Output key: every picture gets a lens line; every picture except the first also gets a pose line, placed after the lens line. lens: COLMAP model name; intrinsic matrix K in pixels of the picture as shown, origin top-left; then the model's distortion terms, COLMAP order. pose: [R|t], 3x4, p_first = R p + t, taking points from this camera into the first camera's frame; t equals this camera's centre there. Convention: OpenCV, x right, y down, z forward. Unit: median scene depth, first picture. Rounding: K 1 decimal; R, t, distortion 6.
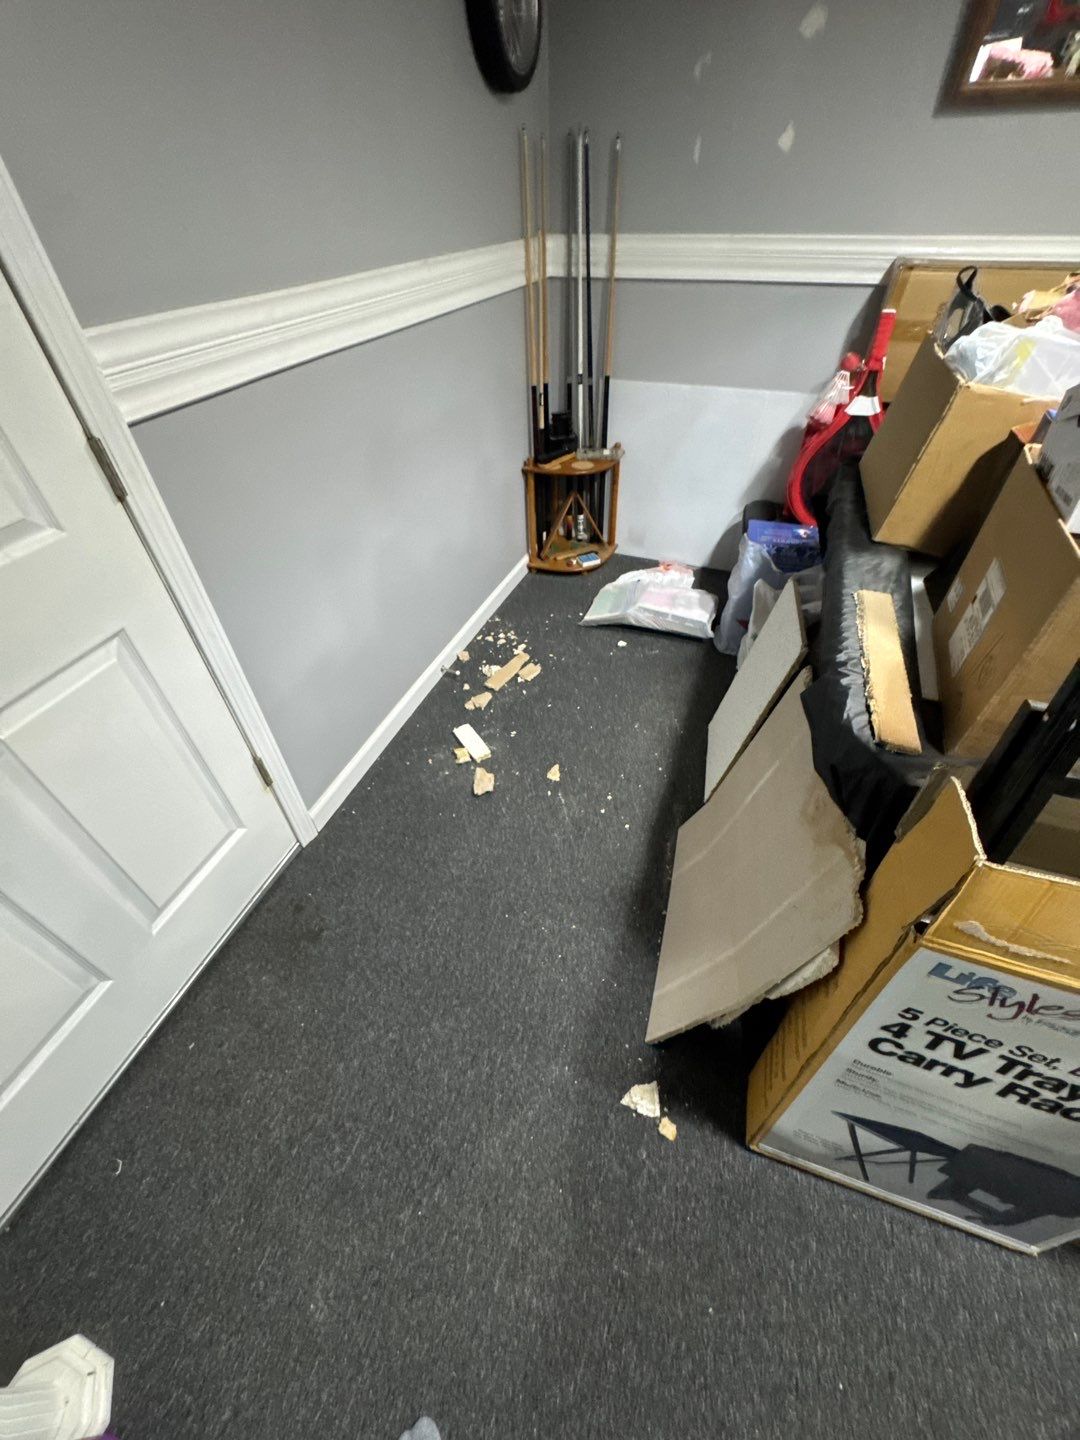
lens RADIAL K [[578.1, 0, 540.0], [0, 578.1, 720.0], [0, 0, 1]] dist [-0.000807, -0.000003]
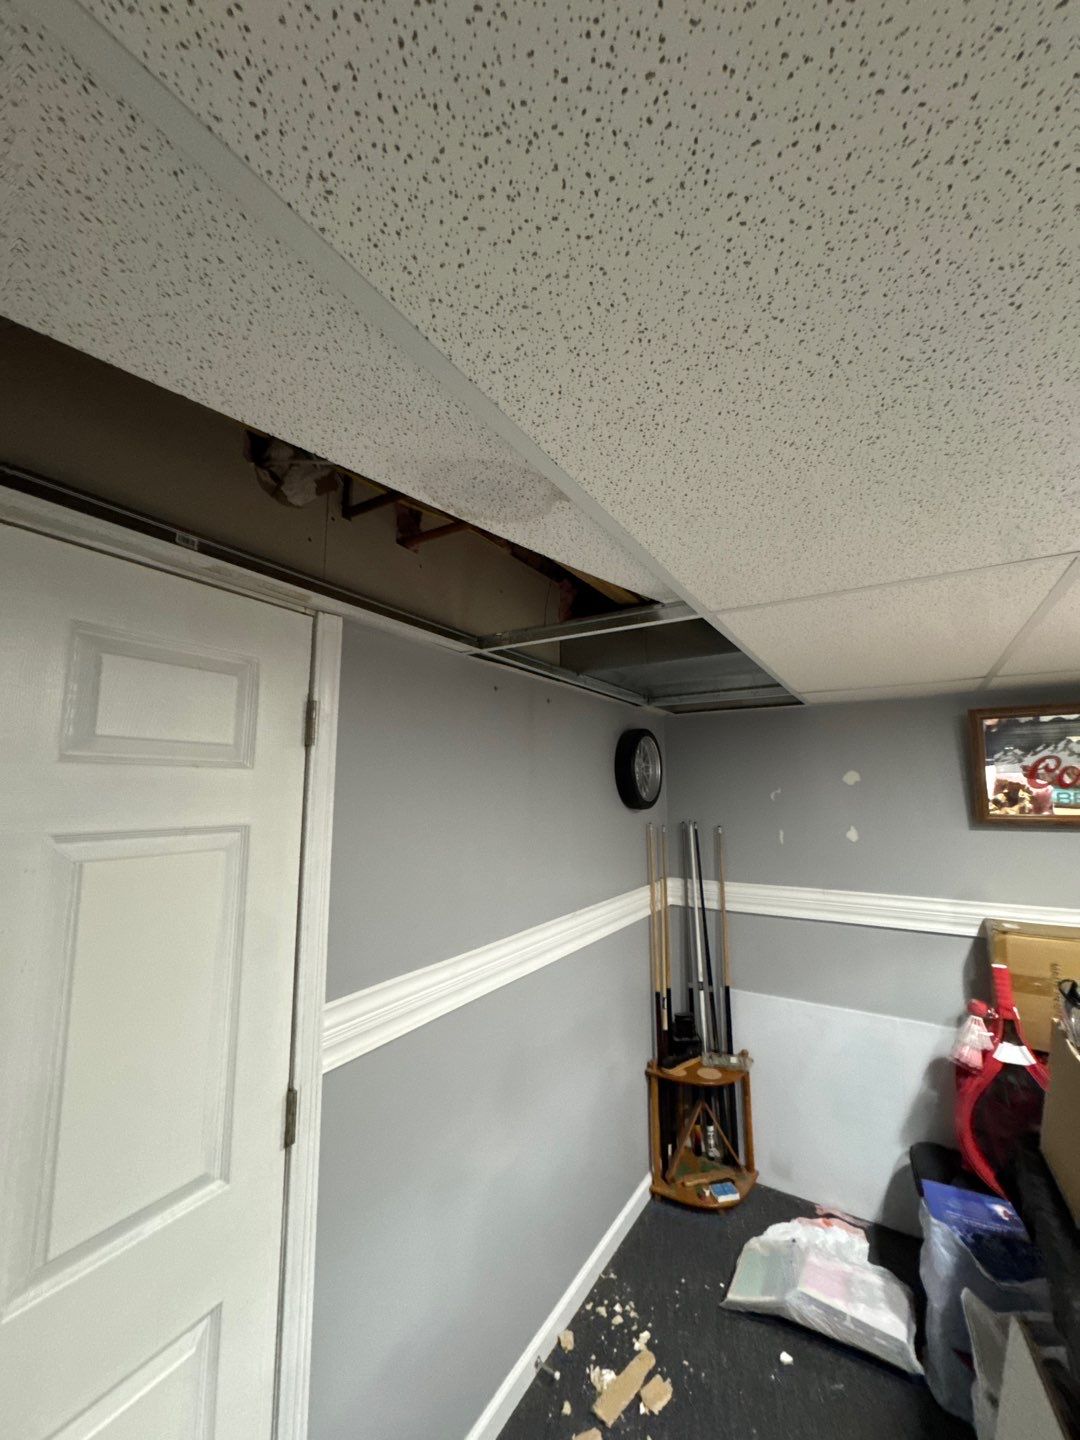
lens RADIAL K [[578.1, 0, 540.0], [0, 578.1, 720.0], [0, 0, 1]] dist [-0.000807, -0.000003]
pose [[0.981503, -0.006463, -0.191336, -0.016306], [-0.142210, 0.644492, -0.751270, -0.060308], [0.128170, 0.764584, 0.631652, -0.101500]]
